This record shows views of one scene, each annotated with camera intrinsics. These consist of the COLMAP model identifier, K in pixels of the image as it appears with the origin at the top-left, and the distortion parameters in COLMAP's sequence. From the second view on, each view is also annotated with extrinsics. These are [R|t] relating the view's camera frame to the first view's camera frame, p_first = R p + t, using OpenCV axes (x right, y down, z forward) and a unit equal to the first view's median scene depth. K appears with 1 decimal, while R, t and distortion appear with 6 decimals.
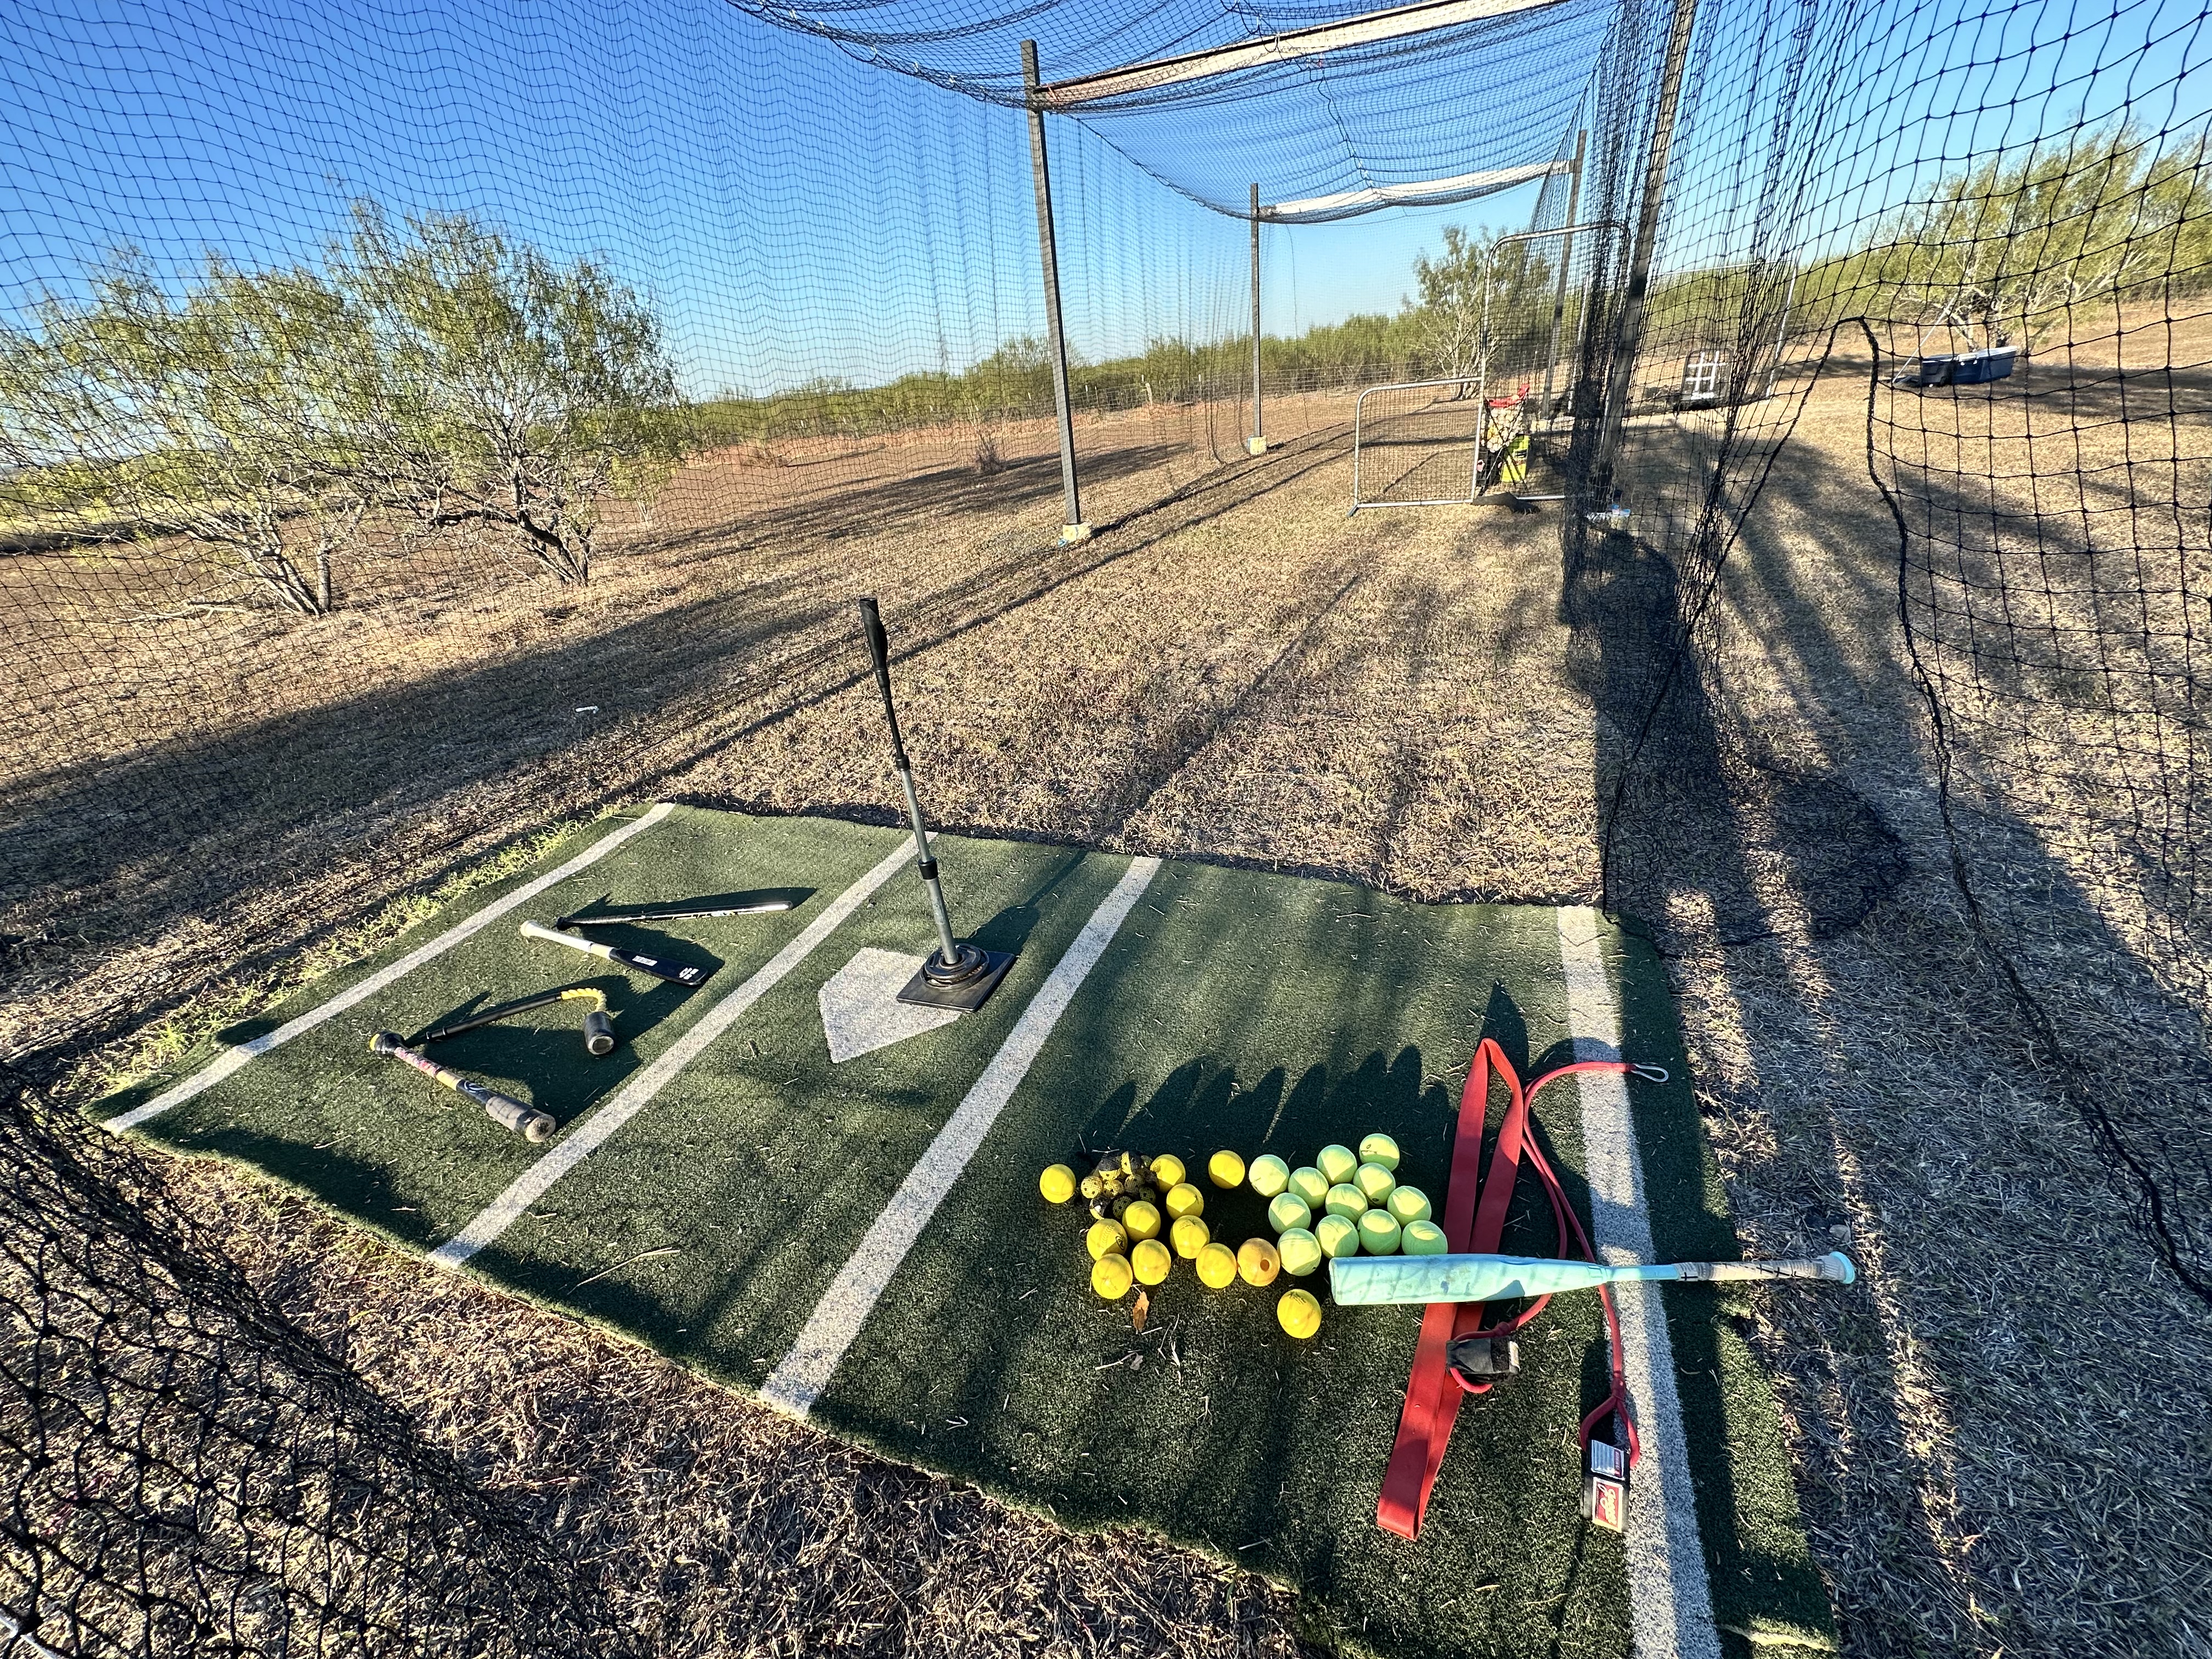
lens RADIAL K [[881.0, 0, 1106.0], [0, 881.0, 829.5], [0, 0, 1]] dist [-0.002258, -0.000307]
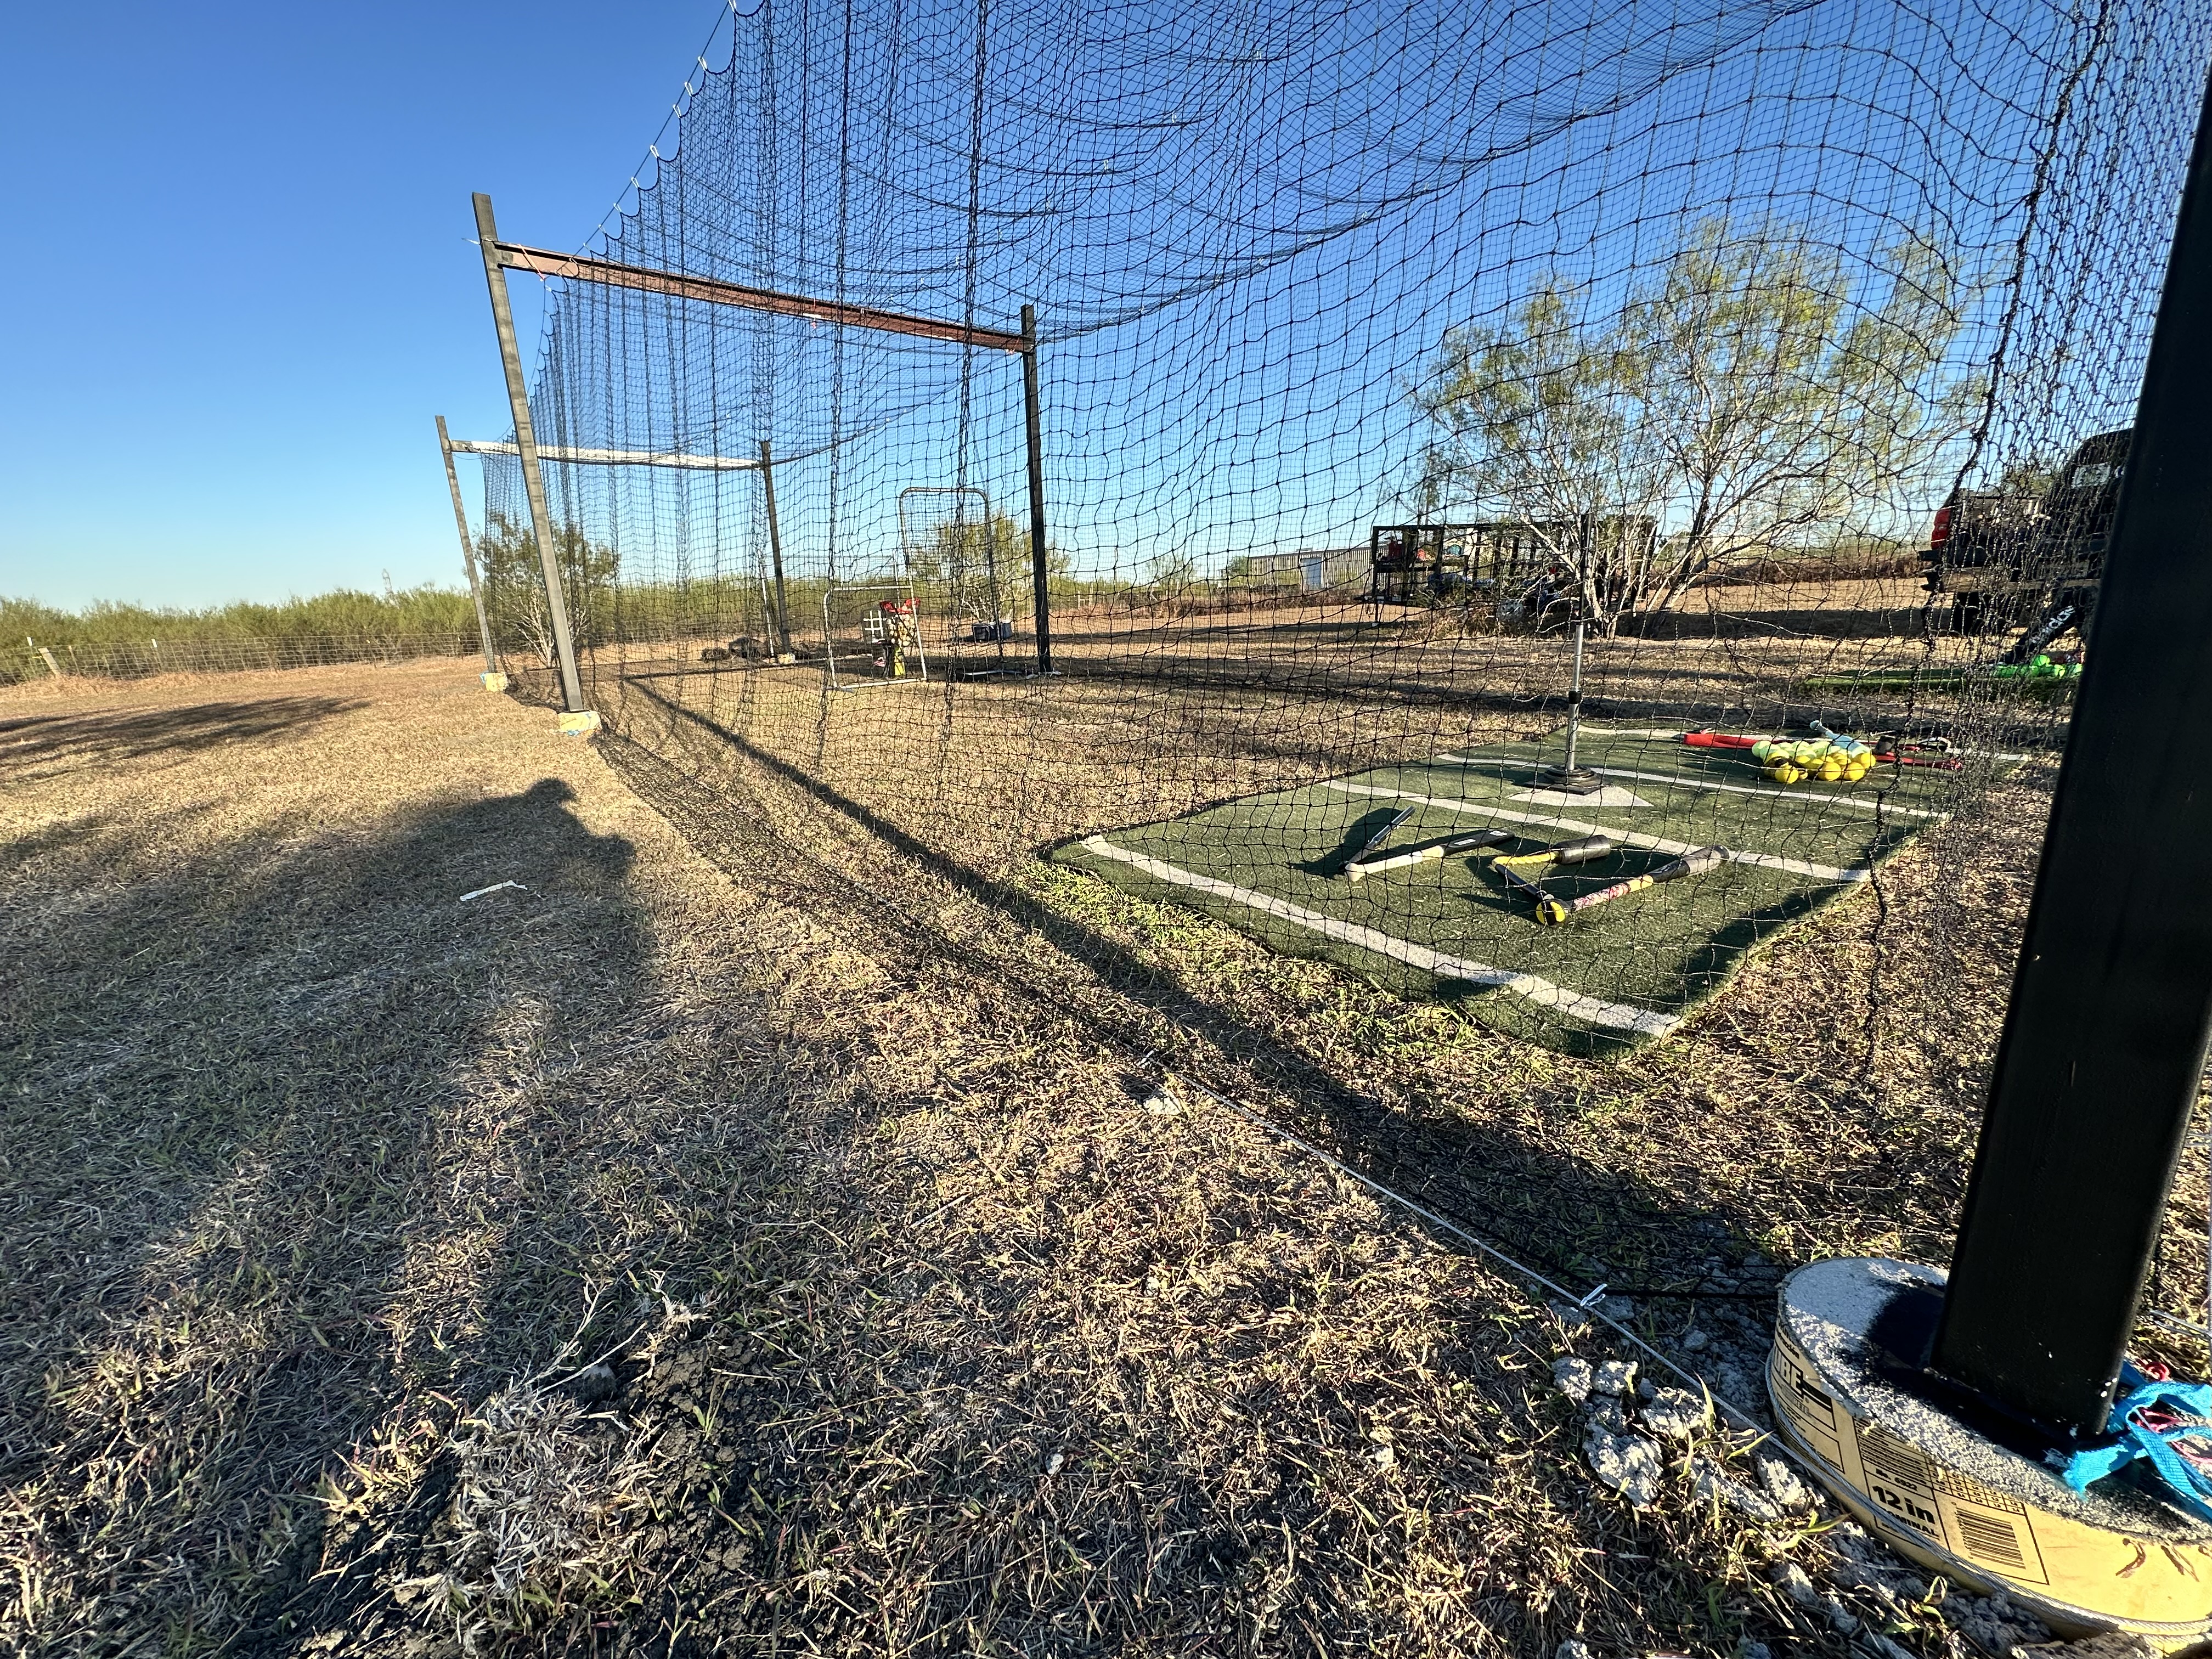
lens RADIAL K [[881.0, 0, 1106.0], [0, 881.0, 829.5], [0, 0, 1]] dist [-0.002258, -0.000307]
pose [[0.520300, -0.136154, 0.843060, -0.594550], [0.382076, 0.920006, -0.087220, 0.020958], [-0.763745, 0.367493, 0.530700, 0.271630]]
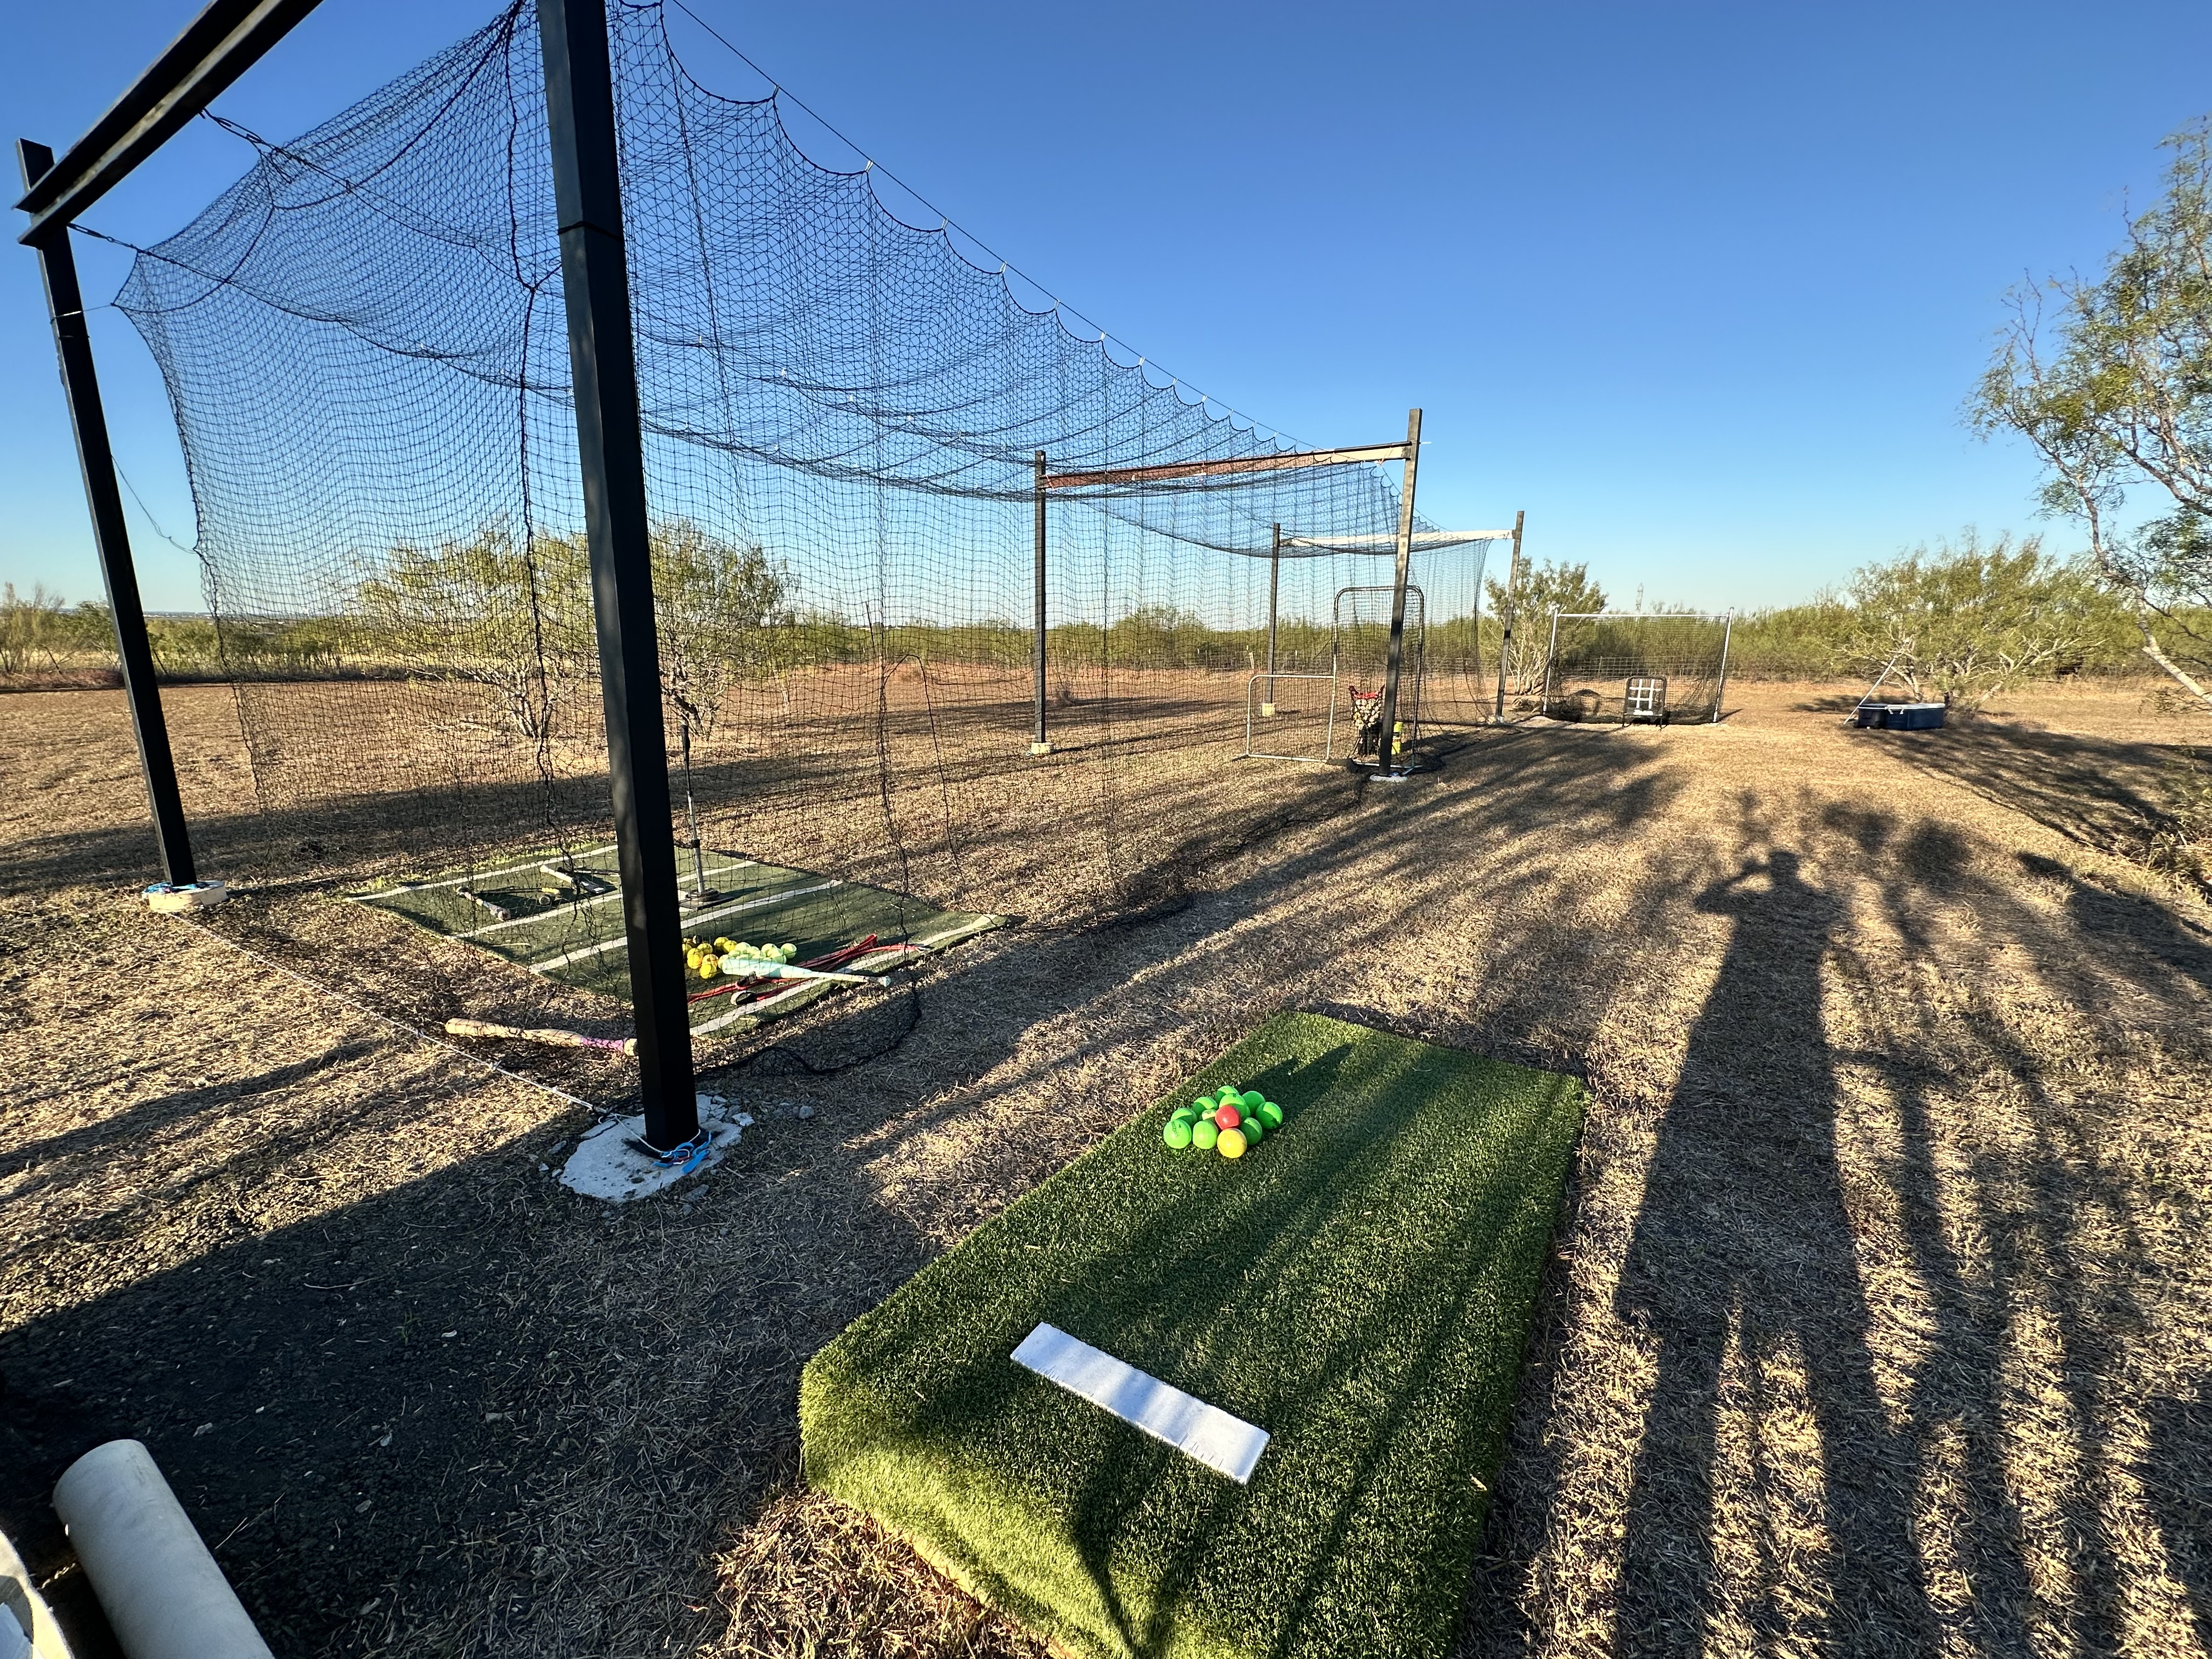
lens RADIAL K [[881.0, 0, 1106.0], [0, 881.0, 829.5], [0, 0, 1]] dist [-0.002258, -0.000307]
pose [[0.978476, 0.136014, -0.155193, 0.354196], [-0.170919, 0.955571, -0.240146, 0.113175], [0.115635, 0.261503, 0.958251, -0.318398]]
